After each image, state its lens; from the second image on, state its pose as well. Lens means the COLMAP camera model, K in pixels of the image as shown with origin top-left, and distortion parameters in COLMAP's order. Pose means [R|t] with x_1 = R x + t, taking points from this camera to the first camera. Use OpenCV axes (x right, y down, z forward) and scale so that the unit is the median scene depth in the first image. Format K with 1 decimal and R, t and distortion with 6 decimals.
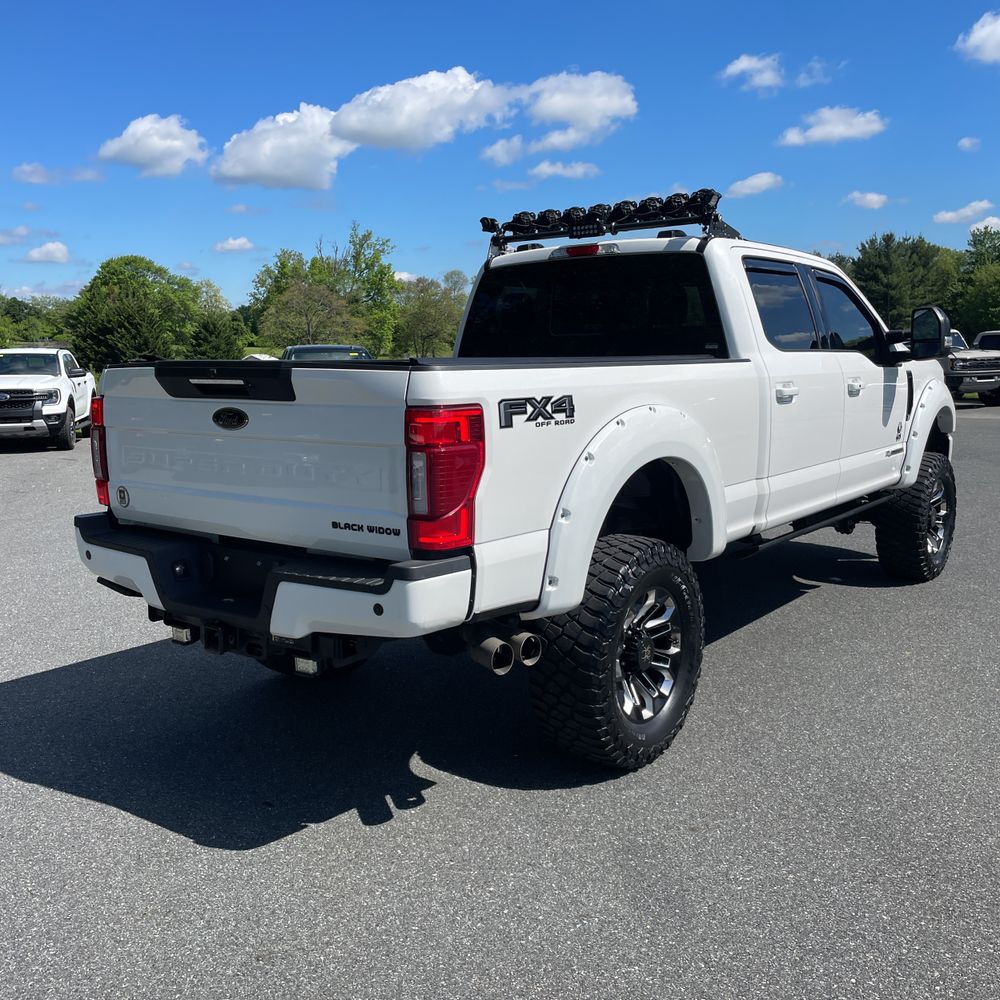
lens RADIAL K [[1005.1, 0, 500.0], [0, 1005.1, 500.0], [0, 0, 1]] dist [0.111170, -0.168790]
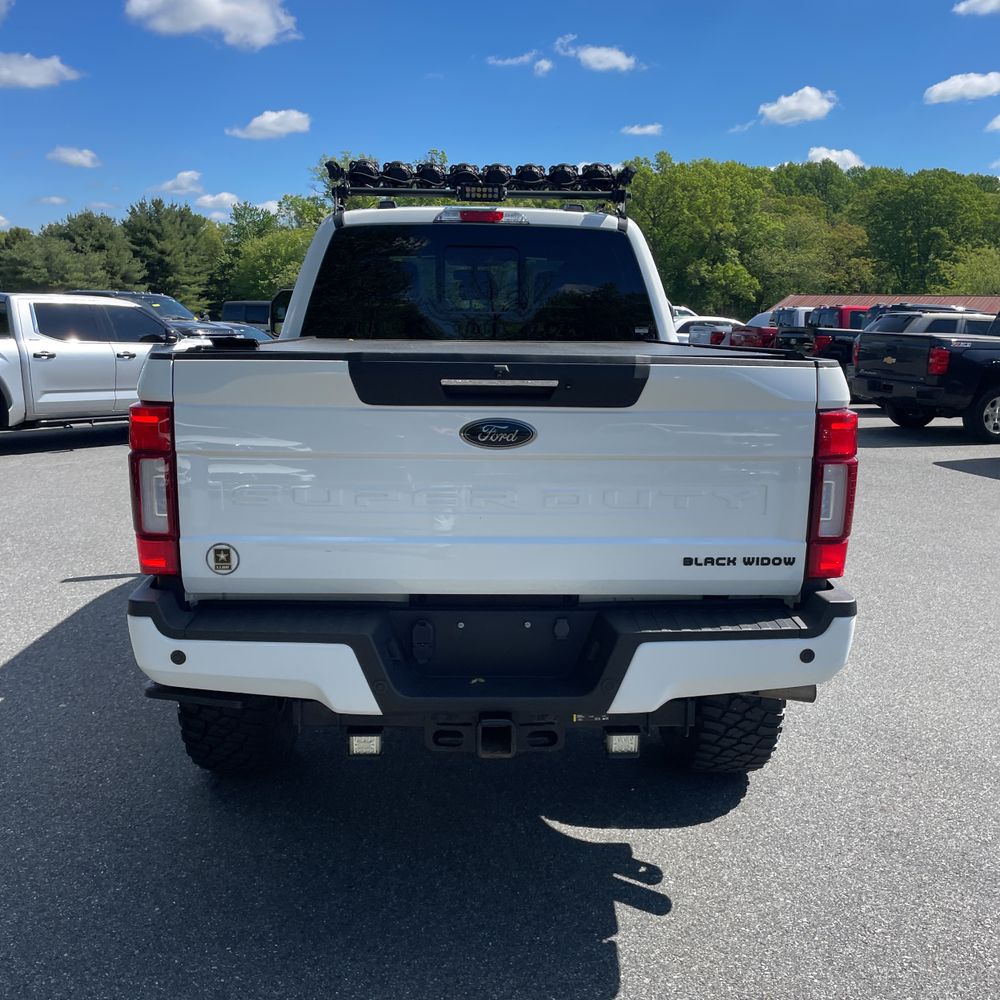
lens RADIAL K [[1003.5, 0, 498.3], [0, 1003.5, 521.5], [0, 0, 1]] dist [0.106727, -0.152591]
pose [[0.776146, -0.102825, 0.622113, -0.491312], [0.069272, 0.994547, 0.077959, -0.050337], [-0.626737, -0.017413, 0.779037, 0.302346]]
